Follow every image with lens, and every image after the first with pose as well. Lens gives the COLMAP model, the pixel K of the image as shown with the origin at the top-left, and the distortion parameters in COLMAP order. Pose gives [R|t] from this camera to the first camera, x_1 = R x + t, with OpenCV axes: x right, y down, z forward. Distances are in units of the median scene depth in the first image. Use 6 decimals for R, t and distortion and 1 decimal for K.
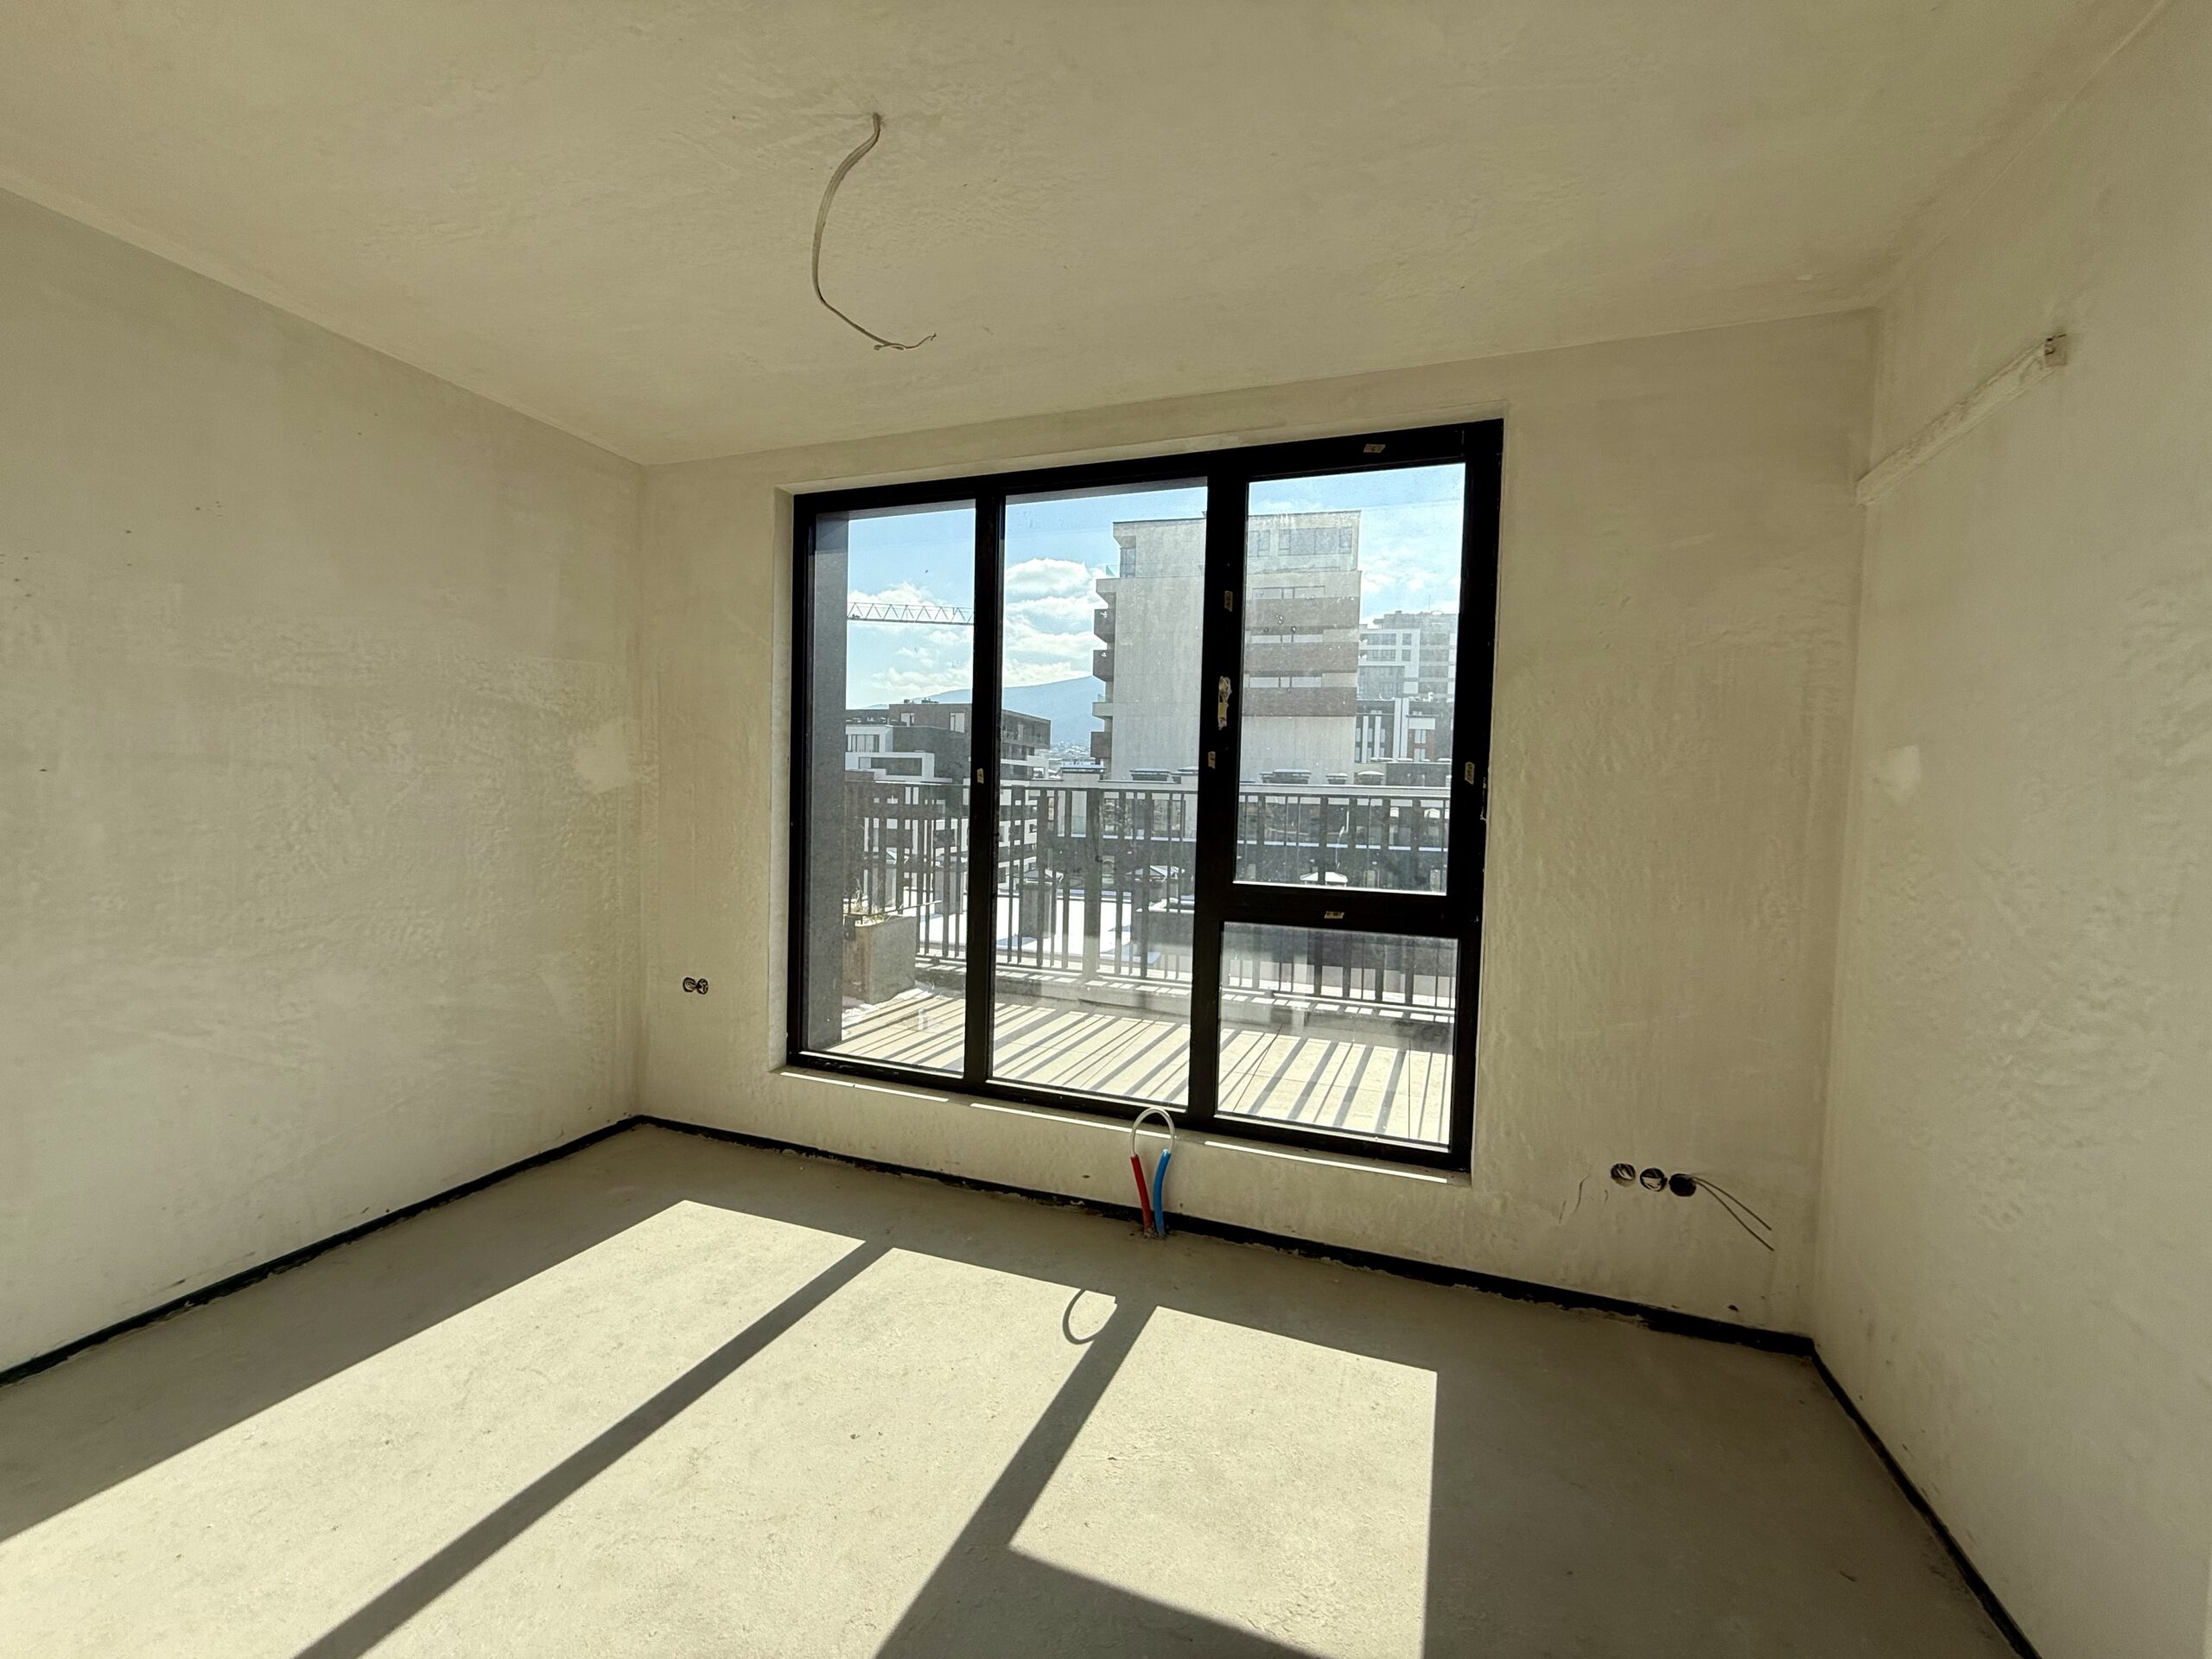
lens RADIAL K [[902.9, 0, 1095.8], [0, 902.9, 832.0], [0, 0, 1]] dist [0.010064, -0.000409]
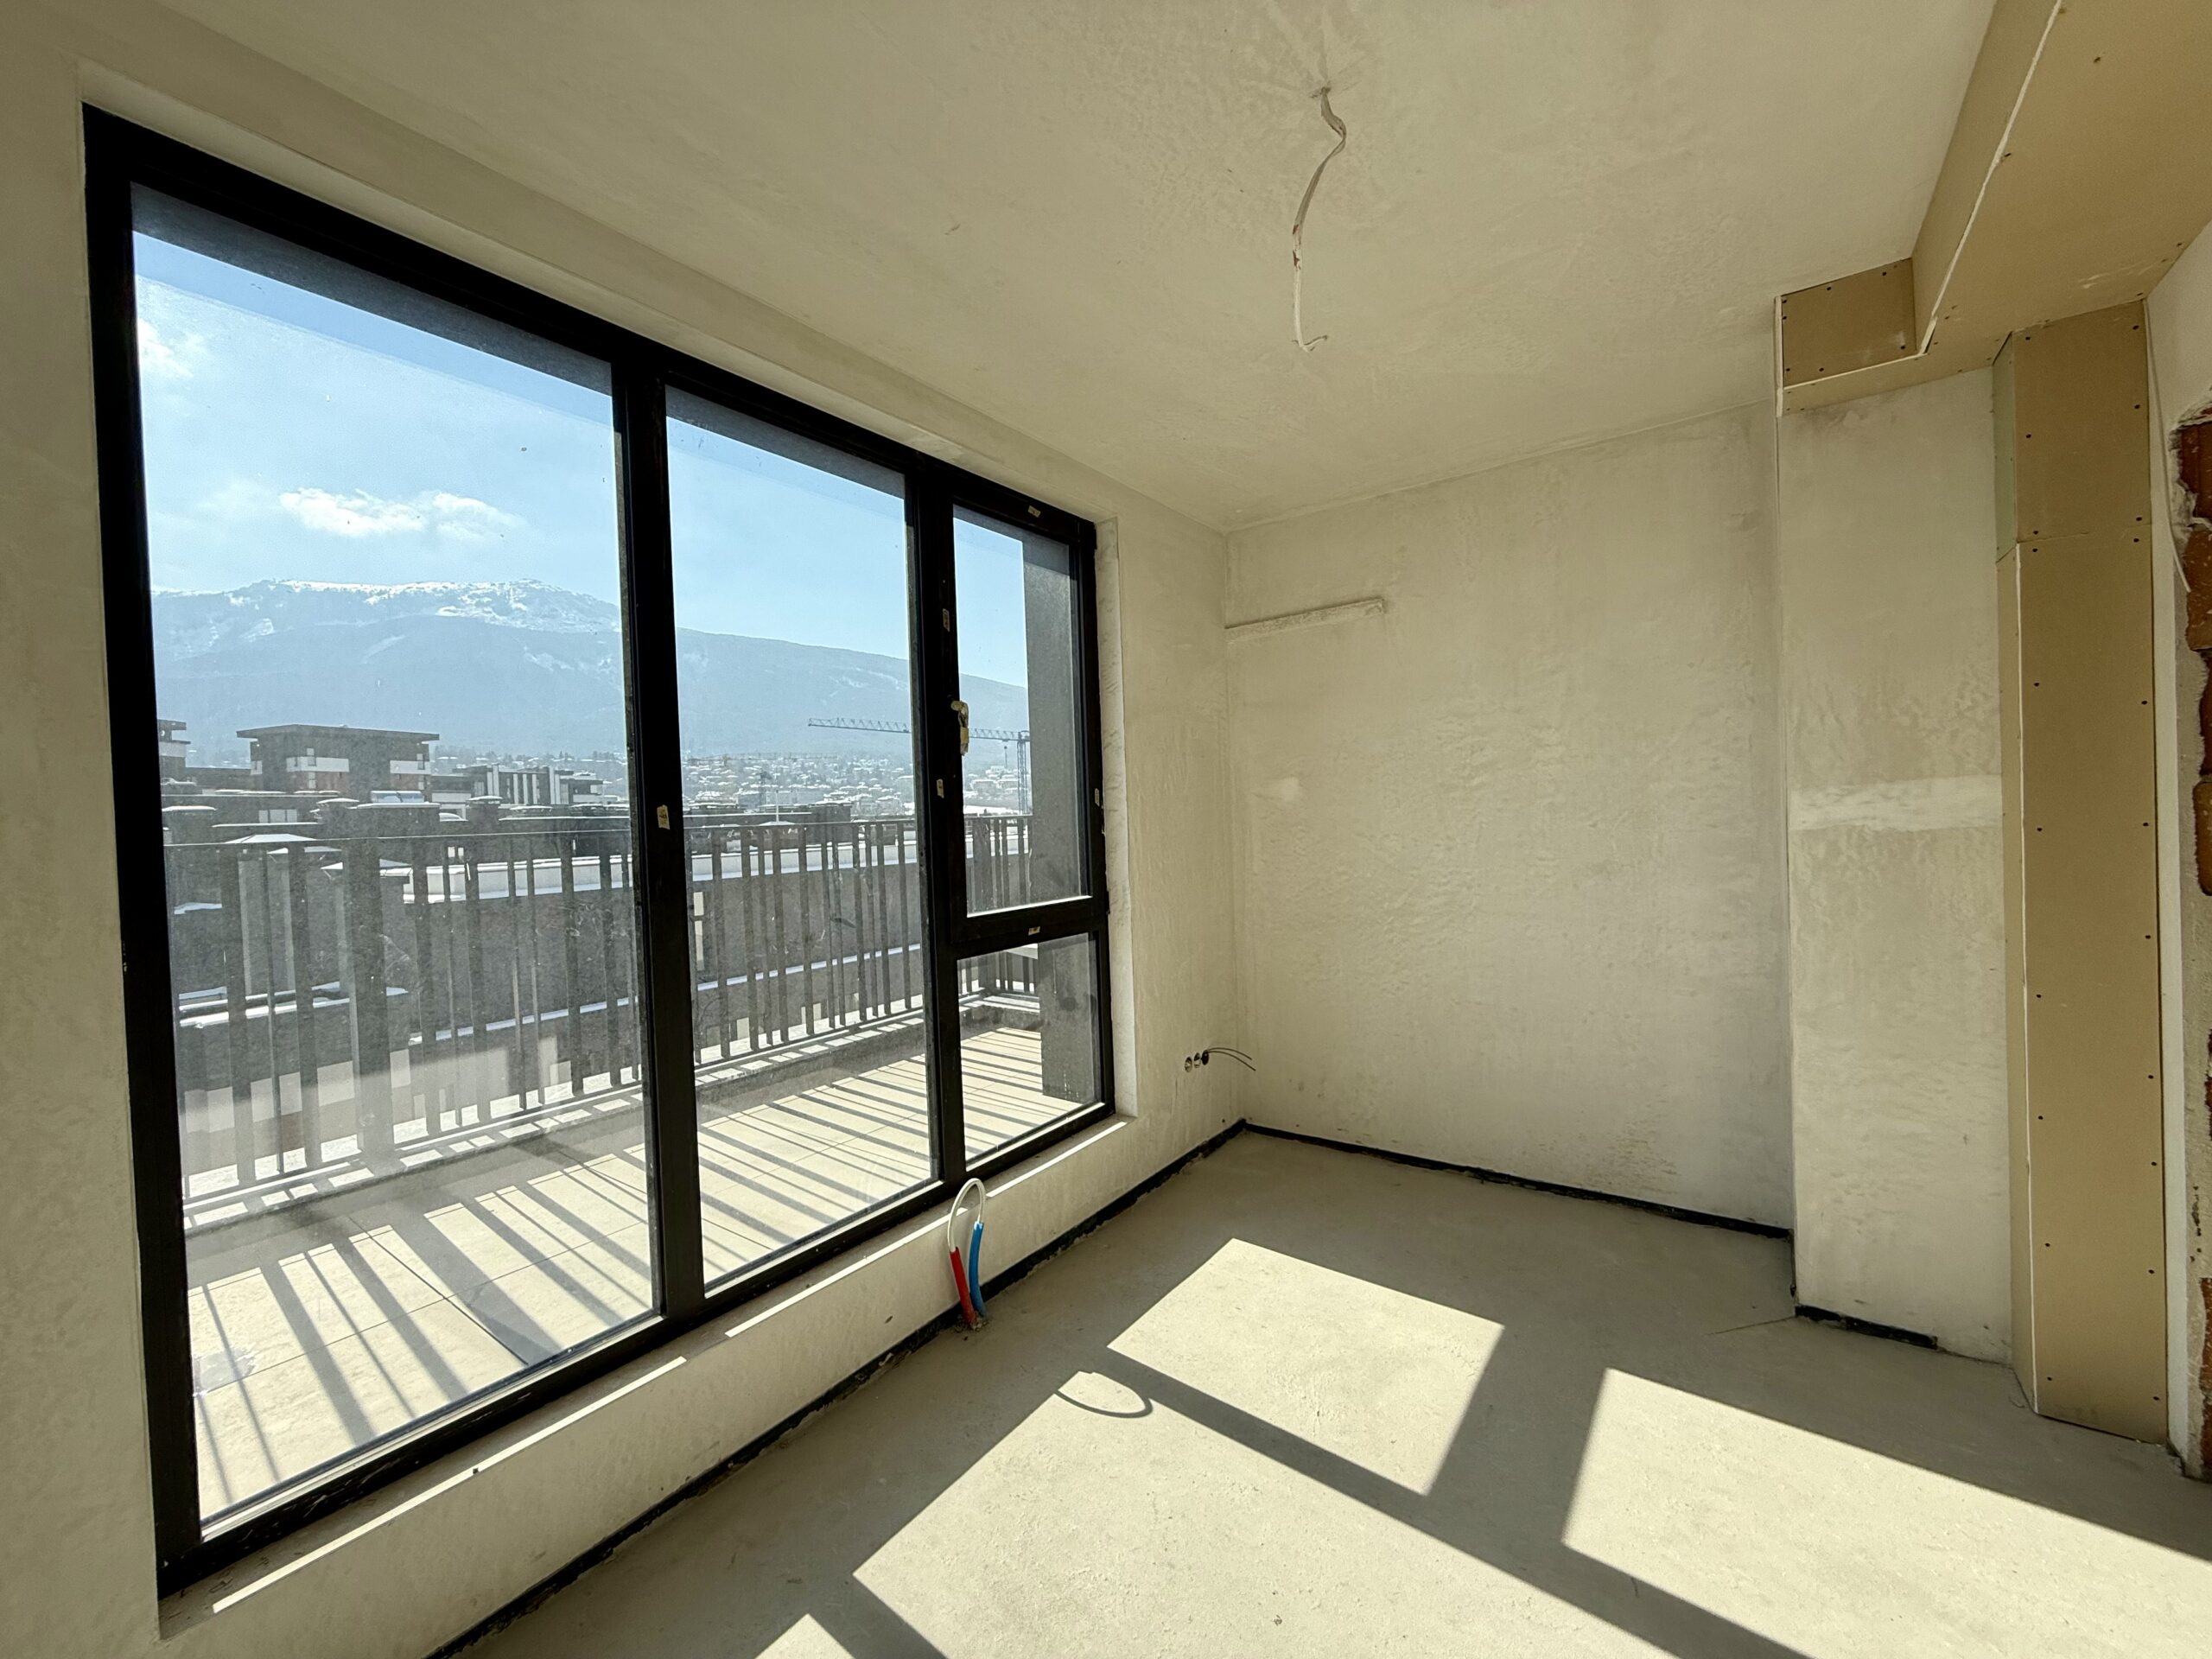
lens RADIAL K [[902.9, 0, 1099.5], [0, 902.9, 831.1], [0, 0, 1]] dist [0.010064, -0.000409]
pose [[0.261749, -0.054853, 0.963576, -0.750235], [0.083879, 0.995899, 0.033908, -0.056986], [-0.961484, 0.071949, 0.265277, 0.627673]]
